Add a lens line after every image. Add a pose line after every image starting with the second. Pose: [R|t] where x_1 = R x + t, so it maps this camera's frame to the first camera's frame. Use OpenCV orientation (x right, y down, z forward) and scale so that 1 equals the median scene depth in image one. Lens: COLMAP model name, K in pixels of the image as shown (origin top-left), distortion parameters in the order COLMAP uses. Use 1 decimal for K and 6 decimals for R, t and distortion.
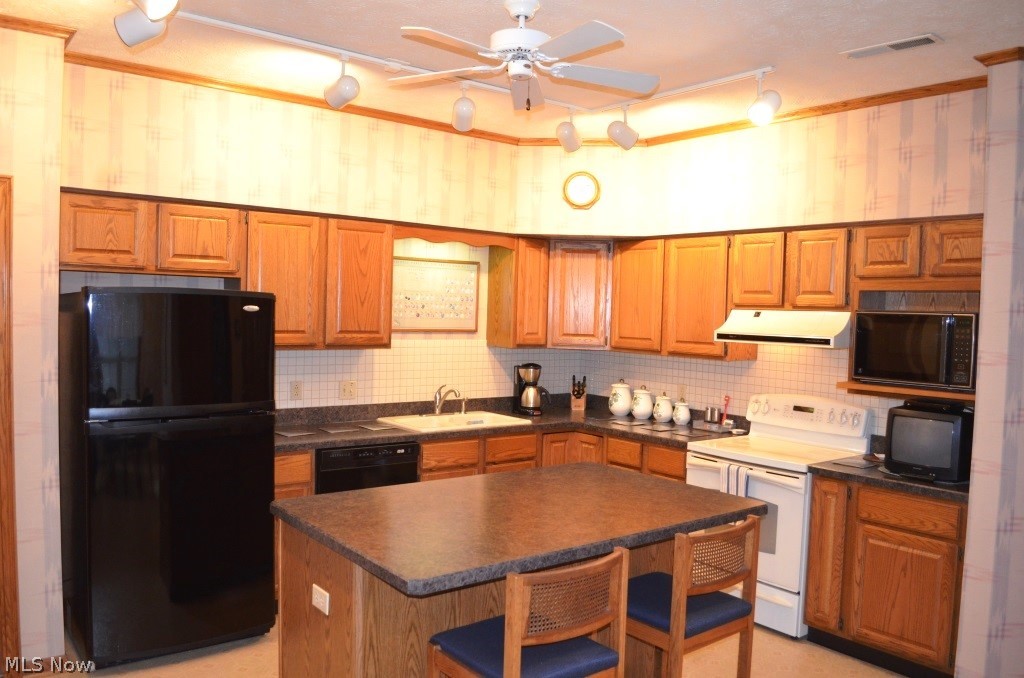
lens RADIAL K [[806.5, 0, 518.8], [0, 806.5, 340.5], [0, 0, 1]] dist [-0.080675, 0.007655]
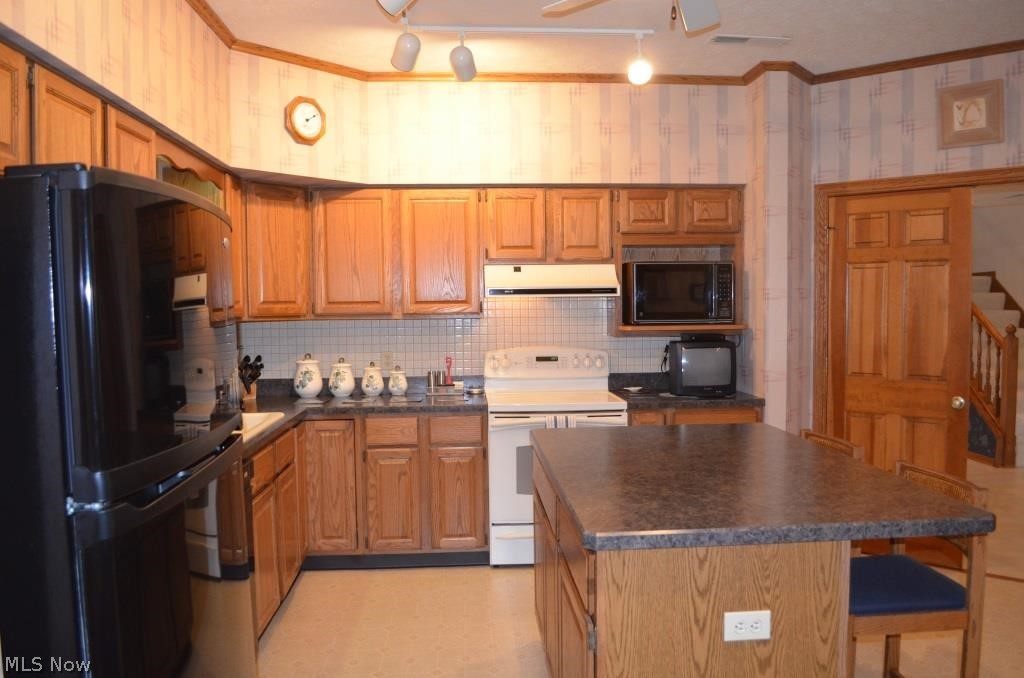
lens RADIAL K [[806.5, 0, 512.4], [0, 806.5, 344.8], [0, 0, 1]] dist [-0.080675, 0.007655]
pose [[0.559417, -0.078148, 0.825194, -0.593307], [0.058487, 0.996786, 0.054748, 0.006725], [-0.826821, 0.017636, 0.562189, 0.469494]]
